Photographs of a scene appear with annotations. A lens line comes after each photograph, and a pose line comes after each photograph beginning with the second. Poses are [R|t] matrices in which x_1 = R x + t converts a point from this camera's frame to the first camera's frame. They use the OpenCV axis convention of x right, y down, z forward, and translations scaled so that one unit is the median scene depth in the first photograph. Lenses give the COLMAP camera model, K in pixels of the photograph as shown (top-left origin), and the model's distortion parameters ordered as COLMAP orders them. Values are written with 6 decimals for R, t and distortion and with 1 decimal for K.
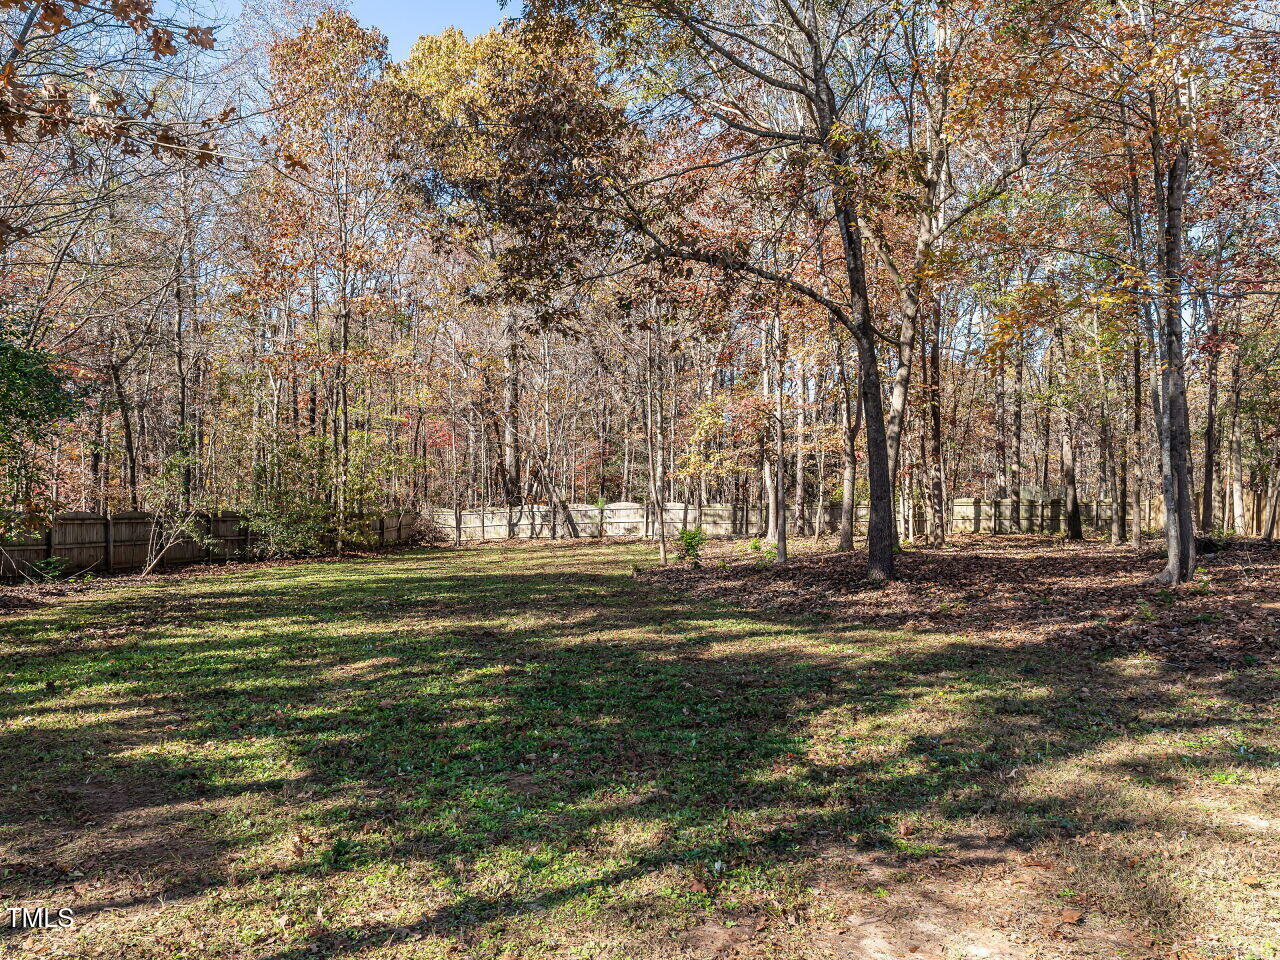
lens RADIAL K [[966.6, 0, 641.4], [0, 966.6, 491.7], [0, 0, 1]] dist [-0.002393, -0.002211]
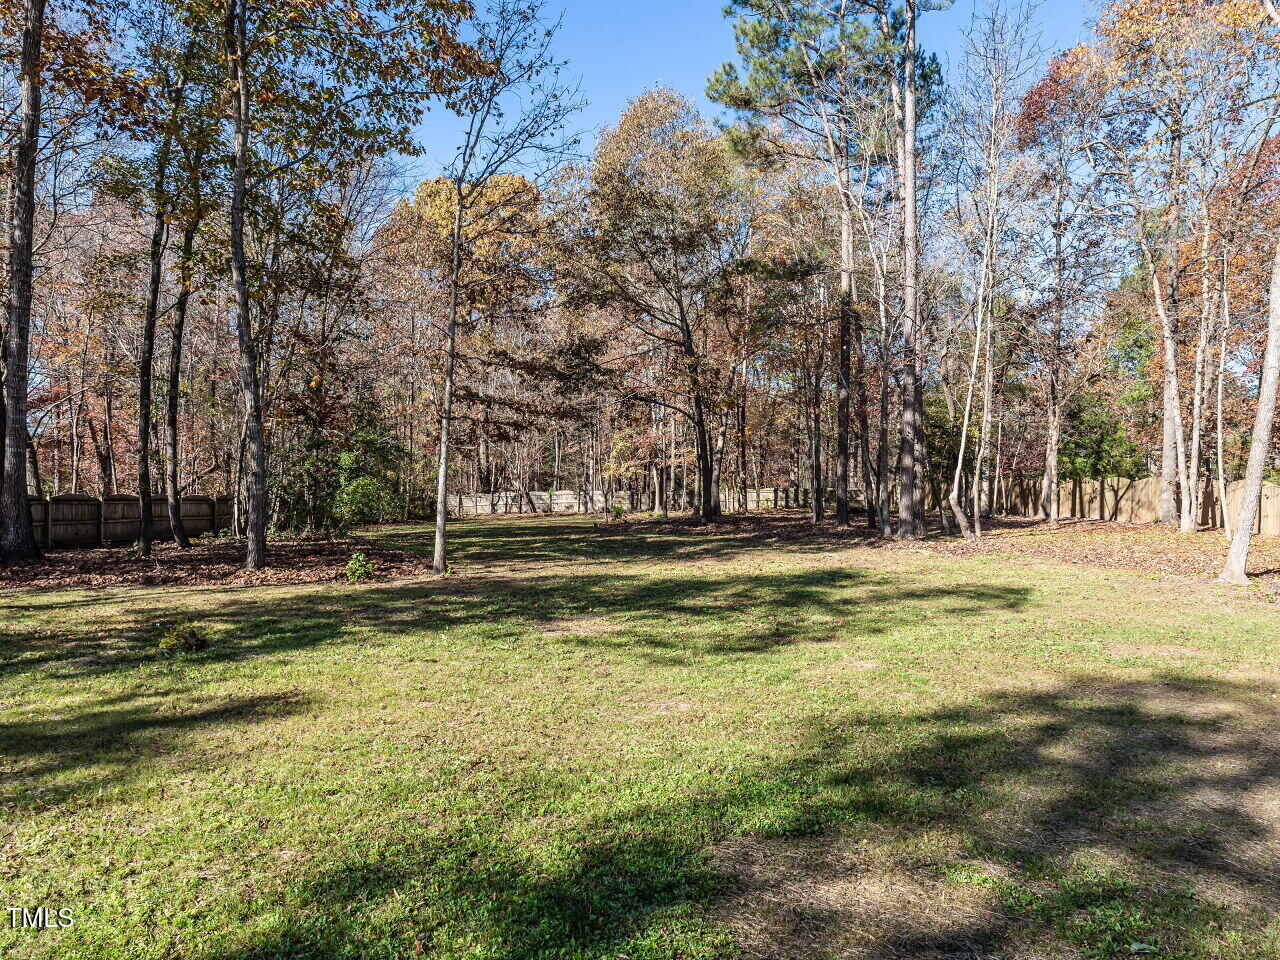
lens RADIAL K [[696.0, 0, 643.9], [0, 696.0, 482.7], [0, 0, 1]] dist [-0.000528, 0.000511]
pose [[0.992304, -0.000880, 0.123821, -0.039336], [0.000612, 0.999997, 0.002202, -0.005467], [-0.123823, -0.002110, 0.992302, -0.219946]]
